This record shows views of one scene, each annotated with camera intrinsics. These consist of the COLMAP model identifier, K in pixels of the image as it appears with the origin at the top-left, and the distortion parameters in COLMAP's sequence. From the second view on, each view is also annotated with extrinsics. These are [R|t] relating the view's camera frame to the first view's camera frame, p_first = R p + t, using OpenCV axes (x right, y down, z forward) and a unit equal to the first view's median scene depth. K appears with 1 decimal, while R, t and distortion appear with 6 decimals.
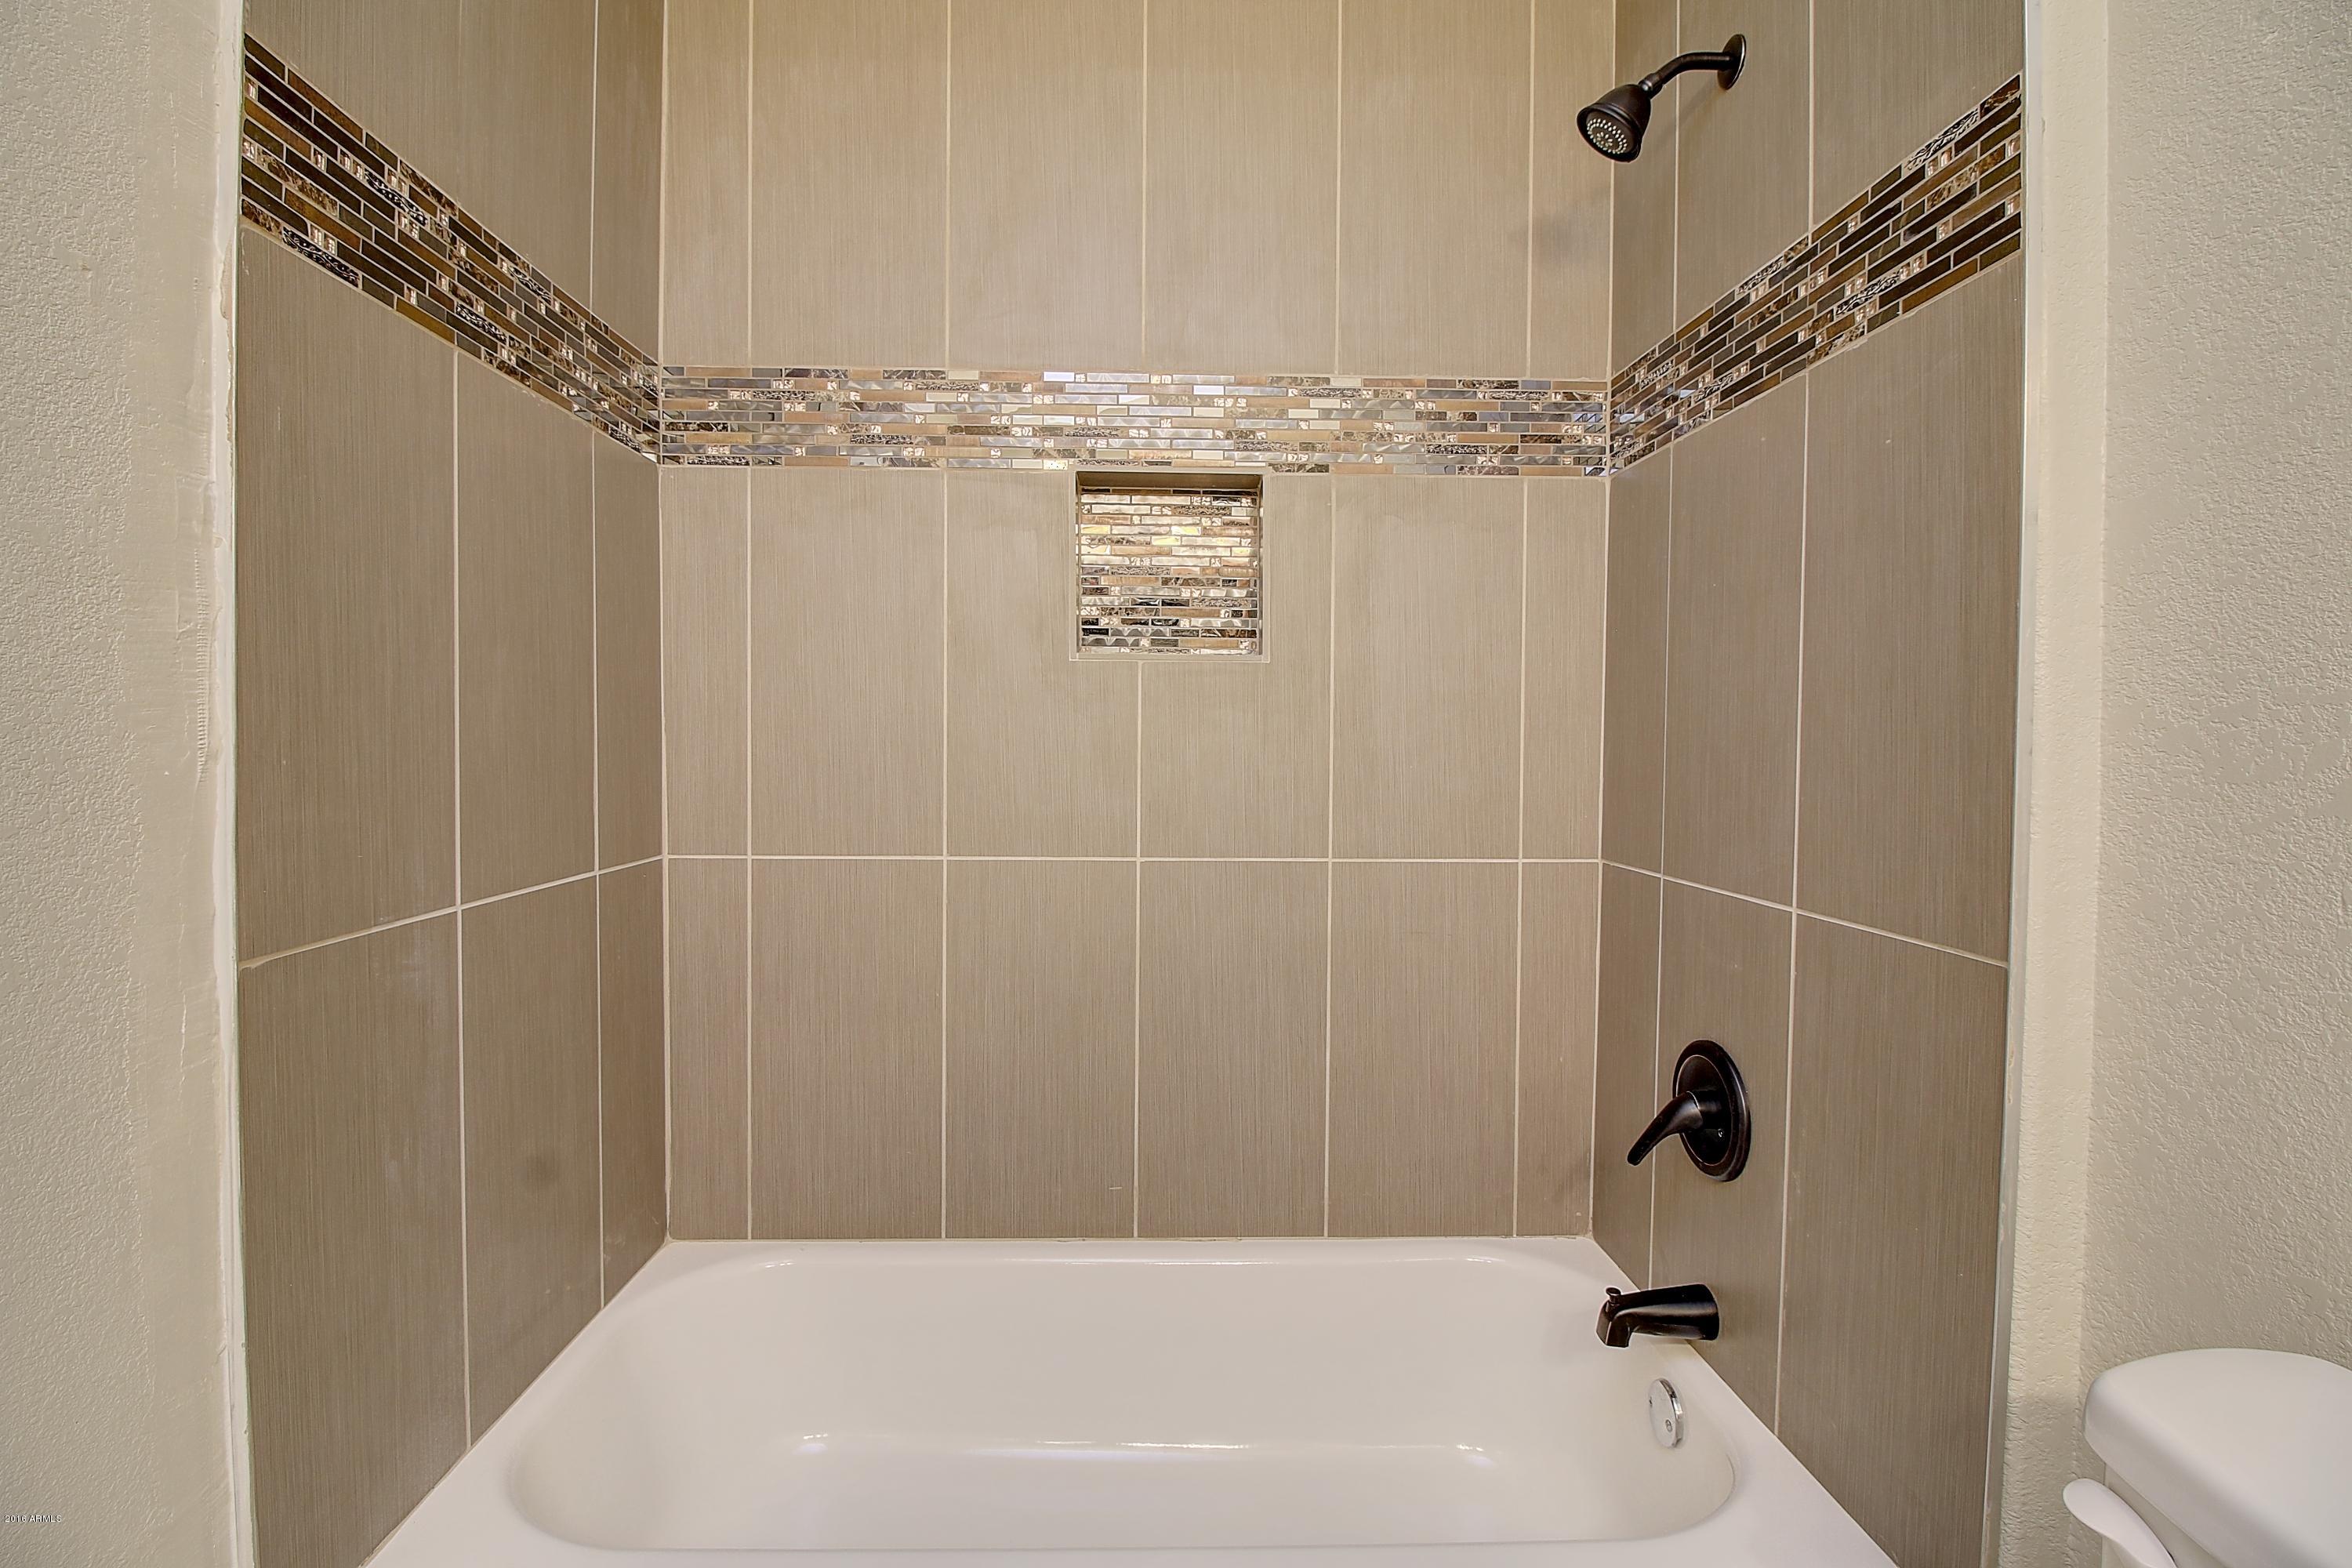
lens RADIAL K [[1081.0, 0, 1161.5], [0, 1081.0, 760.4], [0, 0, 1]] dist [0.000332, -0.013984]
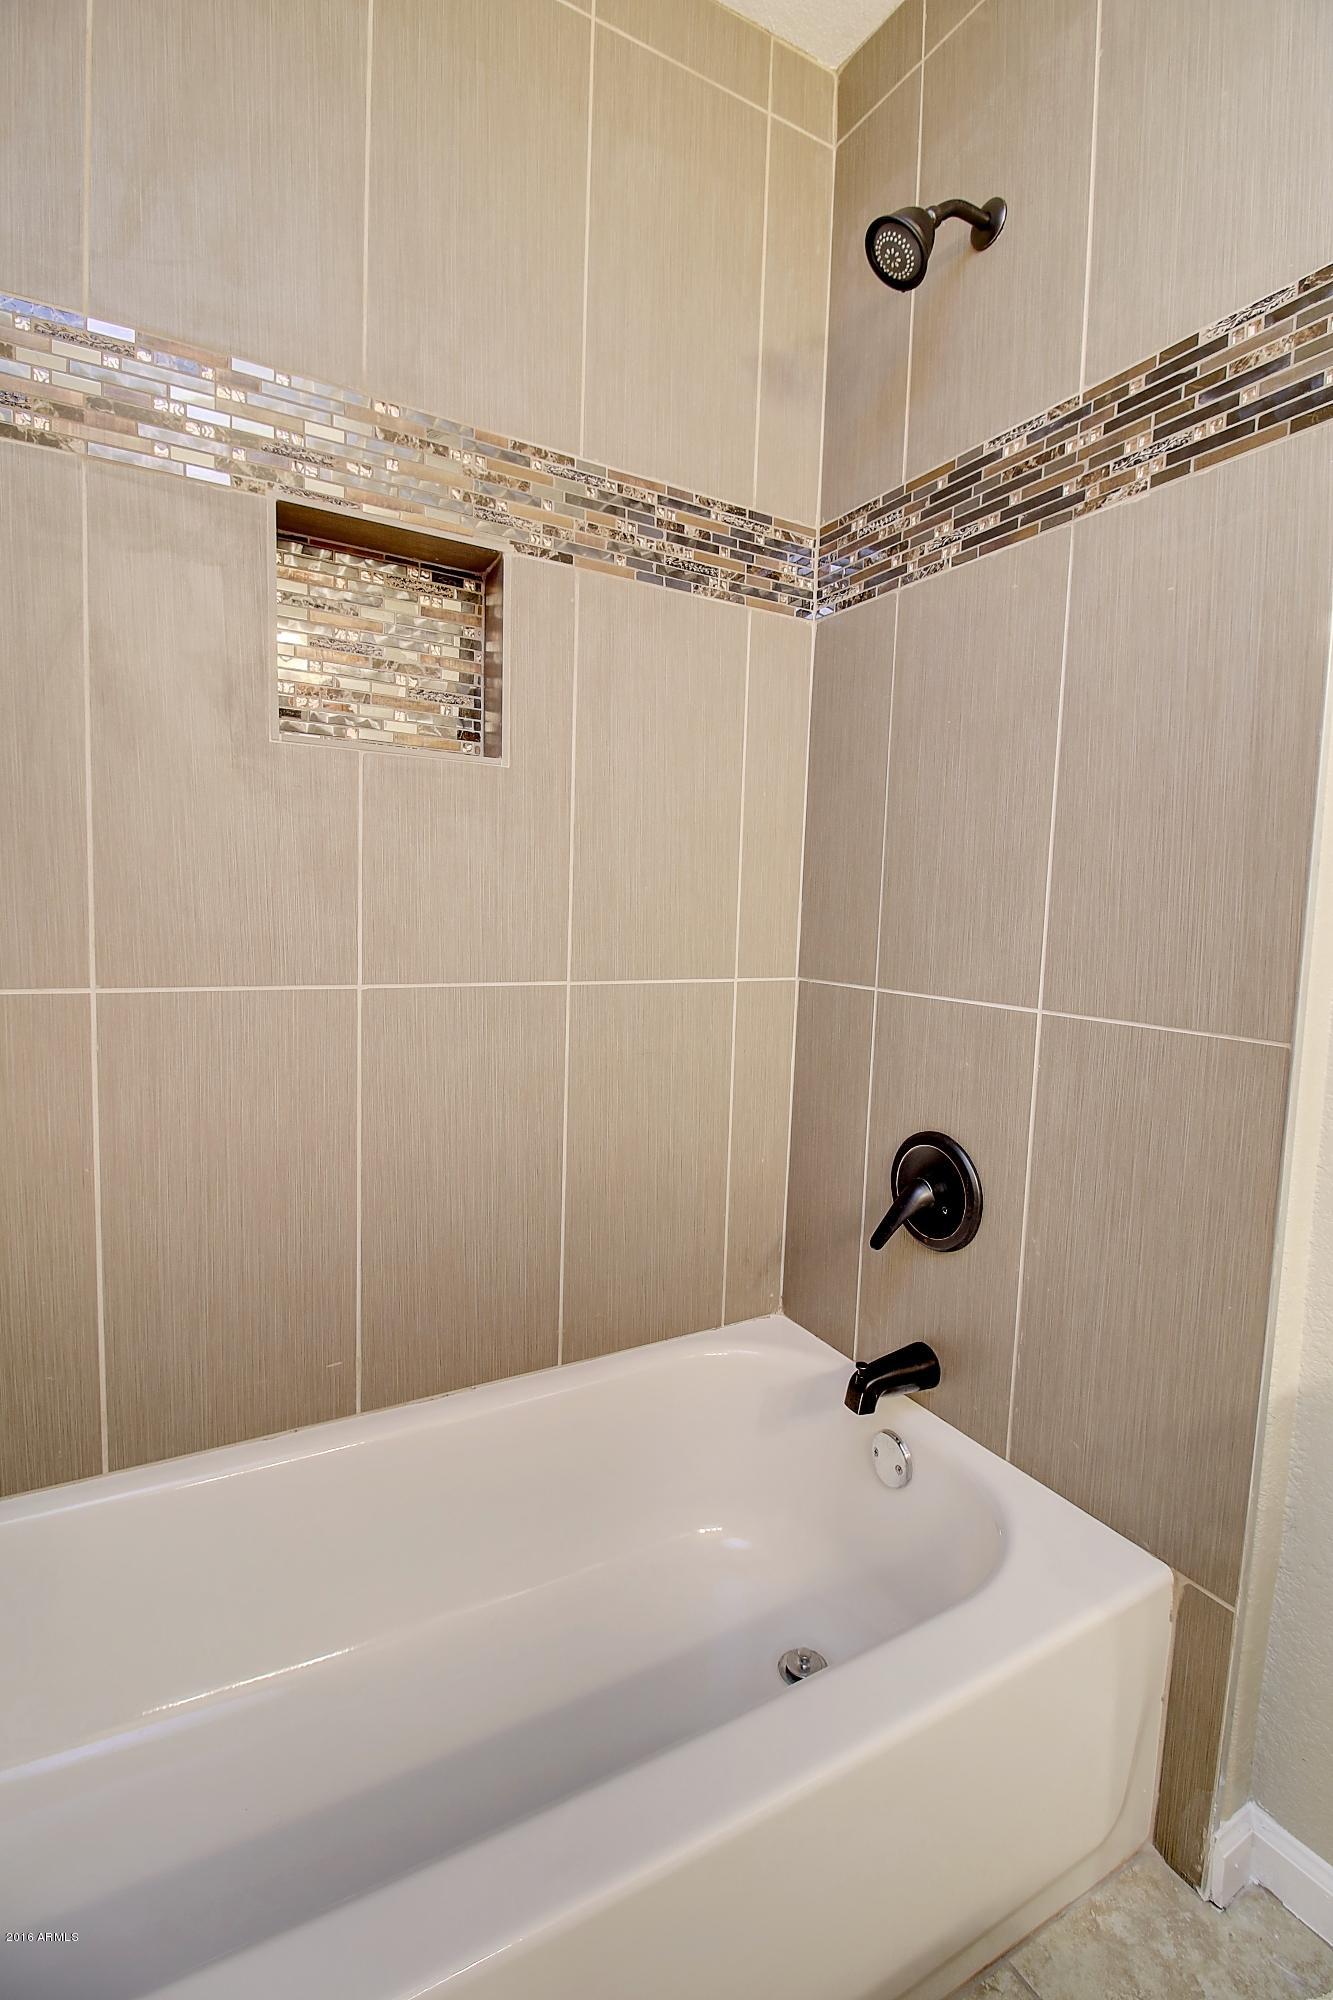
lens RADIAL K [[919.2, 0, 685.3], [0, 919.2, 983.1], [0, 0, 1]] dist [0.000332, -0.013984]
pose [[0.874906, -0.021220, 0.483828, -0.176849], [-0.015472, 0.997305, 0.071719, 0.038756], [-0.484046, -0.070233, 0.872219, 0.289518]]
